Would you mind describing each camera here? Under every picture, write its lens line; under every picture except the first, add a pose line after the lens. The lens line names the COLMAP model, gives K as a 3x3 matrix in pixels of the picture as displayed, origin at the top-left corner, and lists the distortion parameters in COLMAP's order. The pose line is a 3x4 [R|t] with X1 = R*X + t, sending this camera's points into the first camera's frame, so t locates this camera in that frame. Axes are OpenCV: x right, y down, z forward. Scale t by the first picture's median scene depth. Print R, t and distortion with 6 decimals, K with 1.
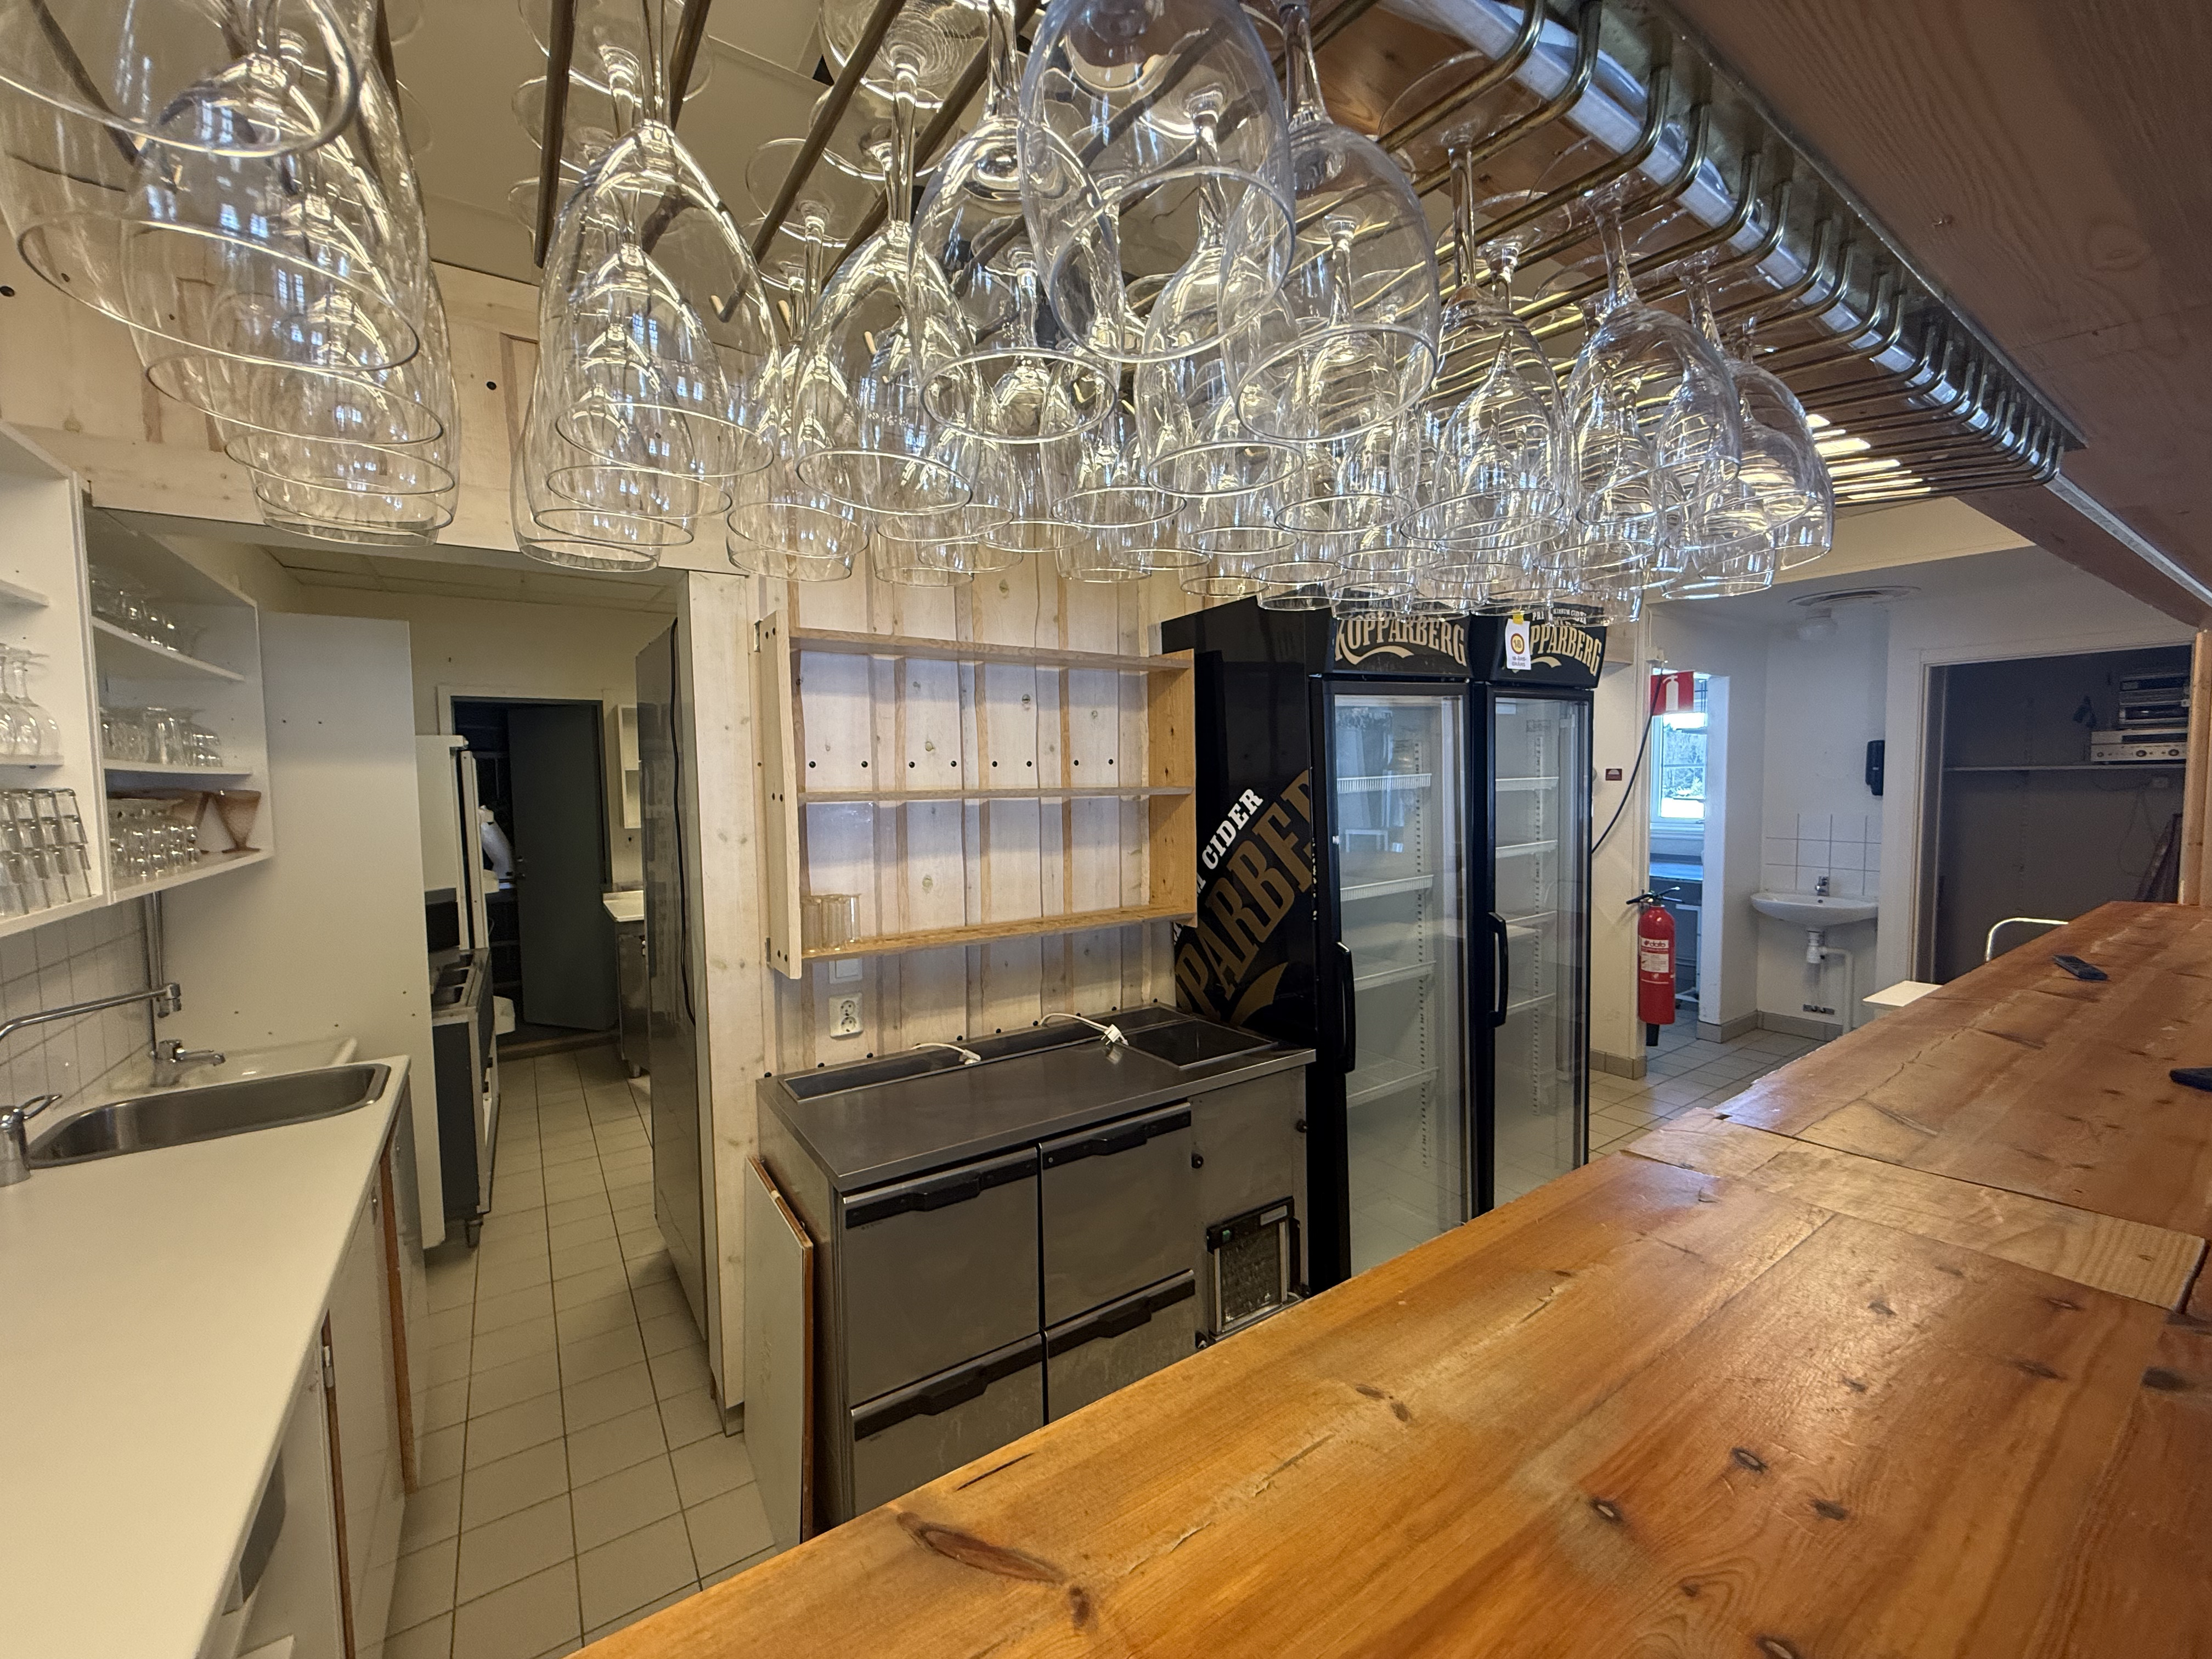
lens RADIAL K [[883.9, 0, 1106.0], [0, 883.9, 829.5], [0, 0, 1]] dist [-0.000726, -0.000101]
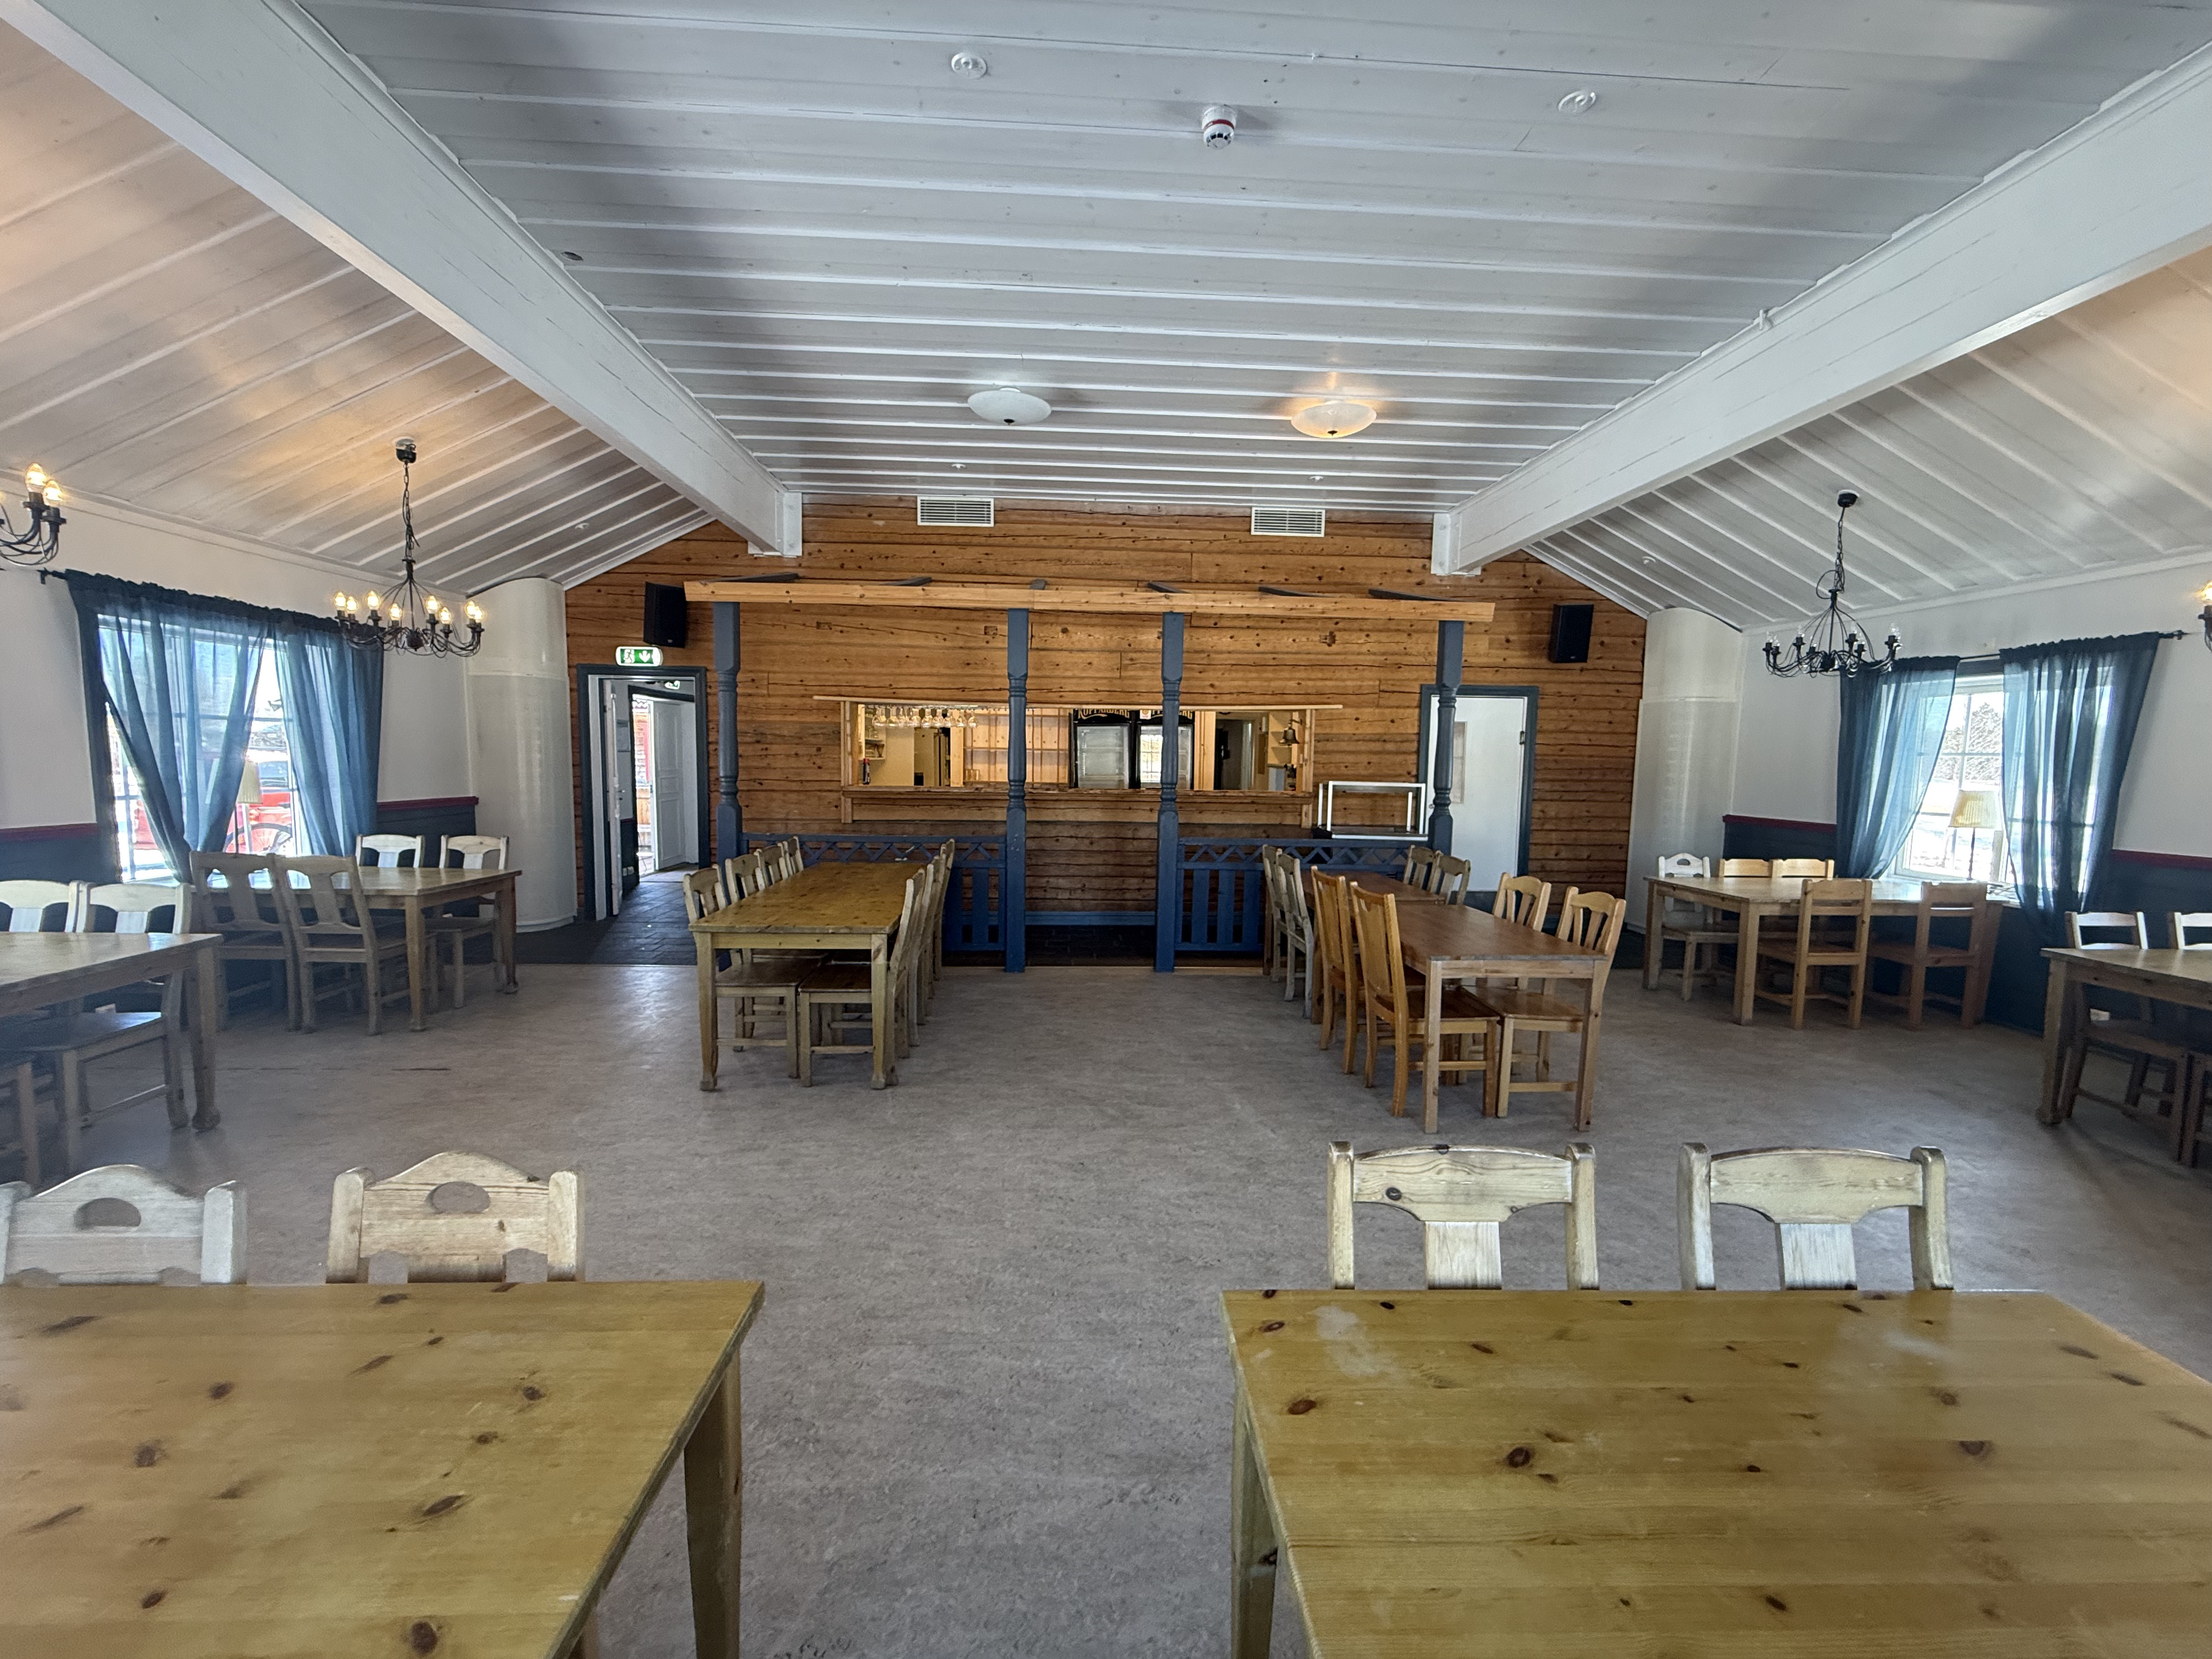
lens RADIAL K [[883.9, 0, 1106.0], [0, 883.9, 829.5], [0, 0, 1]] dist [-0.000726, -0.000101]
pose [[0.853261, 0.073736, -0.516245, 2.298846], [-0.062017, 0.997276, 0.039940, 0.137413], [0.517784, -0.002064, 0.855509, -2.217533]]
